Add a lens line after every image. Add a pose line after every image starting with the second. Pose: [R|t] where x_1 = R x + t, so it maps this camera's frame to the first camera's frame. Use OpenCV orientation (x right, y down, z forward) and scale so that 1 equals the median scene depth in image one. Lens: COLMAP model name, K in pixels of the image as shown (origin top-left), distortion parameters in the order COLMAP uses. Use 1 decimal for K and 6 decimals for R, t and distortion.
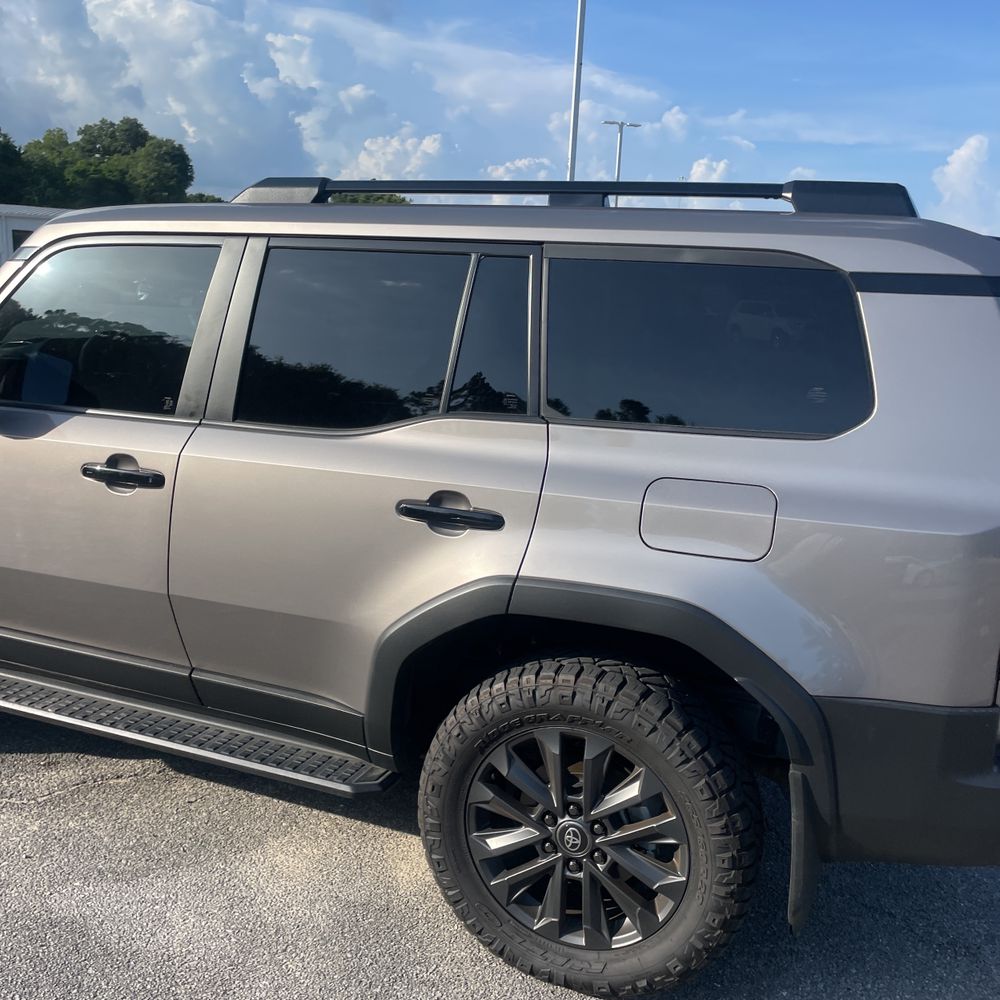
lens RADIAL K [[1027.3, 0, 500.0], [0, 1027.3, 500.0], [0, 0, 1]] dist [0.101973, -0.162380]
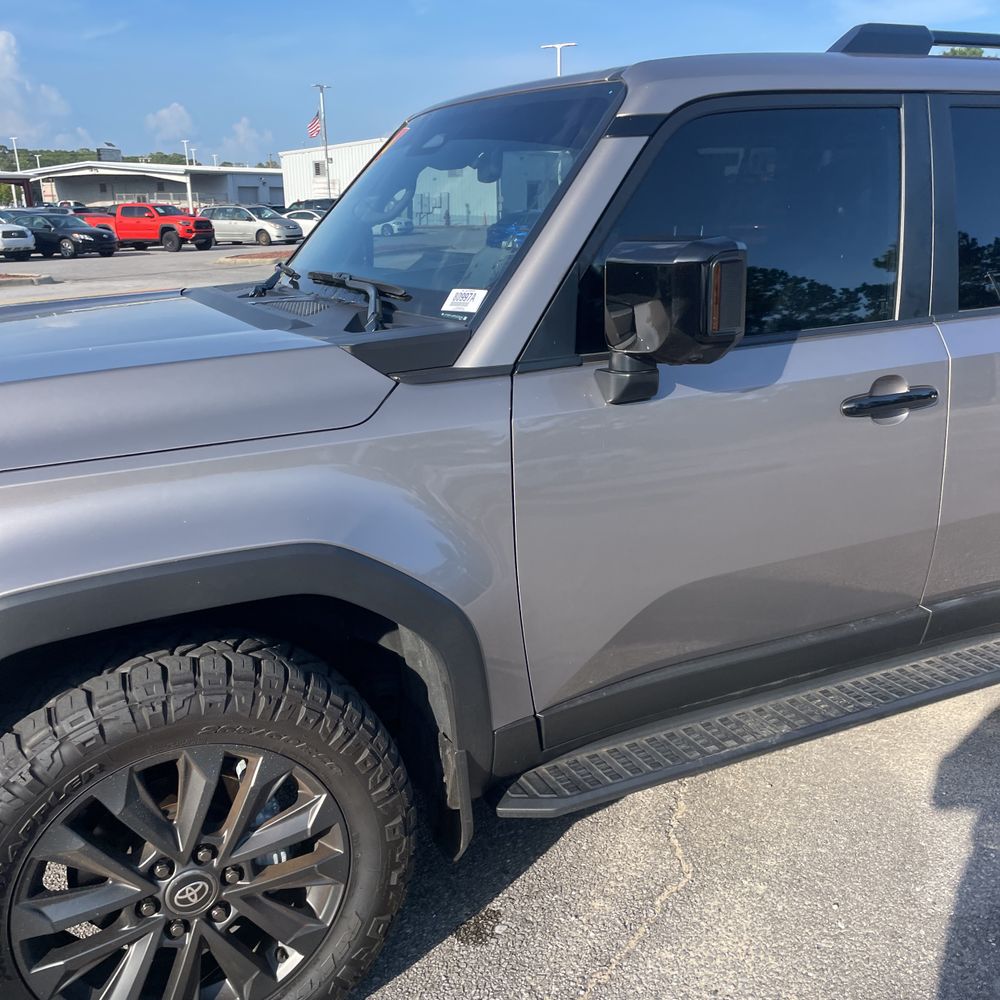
lens RADIAL K [[1003.9, 0, 510.7], [0, 1003.9, 508.5], [0, 0, 1]] dist [0.084844, -0.124148]
pose [[0.659505, -0.273498, 0.700180, -1.279711], [0.197042, 0.961790, 0.190091, -0.171797], [-0.725415, 0.012599, 0.688196, 0.765220]]
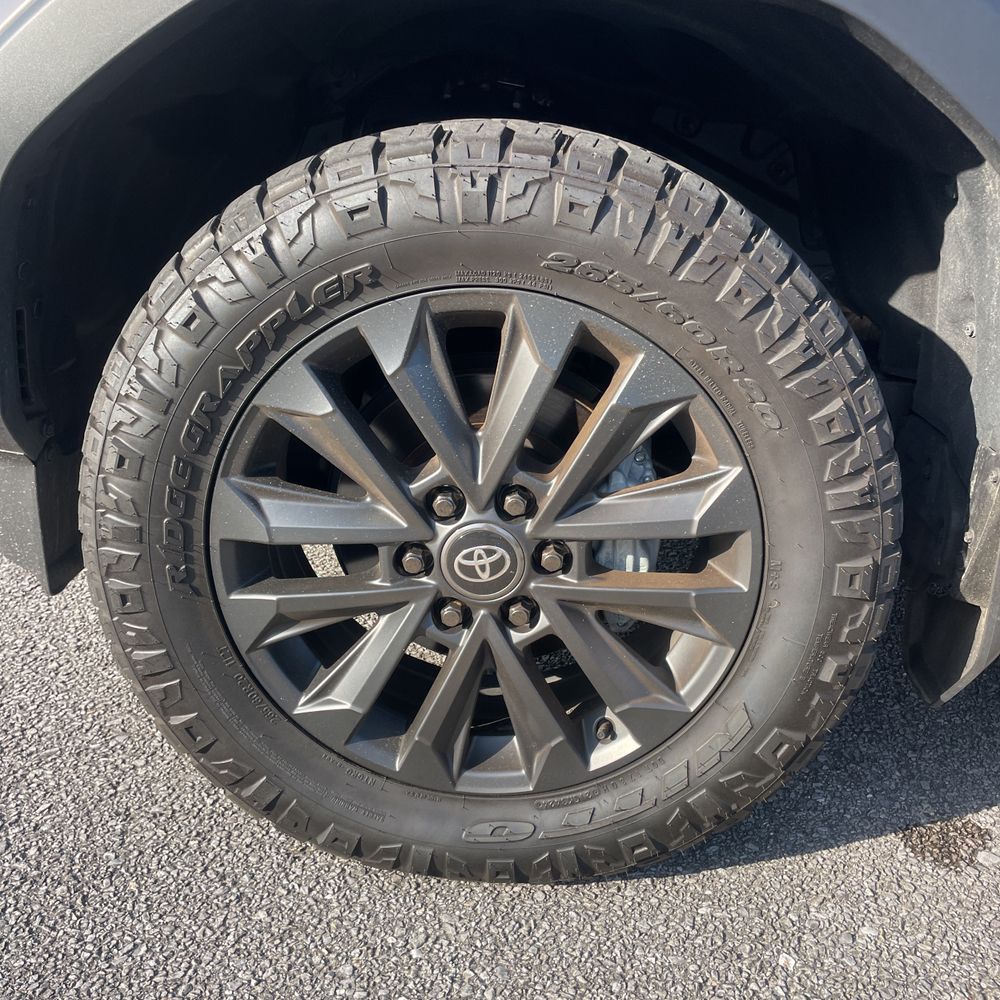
lens RADIAL K [[1006.4, 0, 498.4], [0, 1006.4, 483.9], [0, 0, 1]] dist [0.097681, -0.151522]
pose [[0.943037, -0.109341, 0.314205, -1.126493], [0.054567, 0.982493, 0.178128, 0.068208], [-0.328181, -0.150837, 0.932494, 1.028853]]
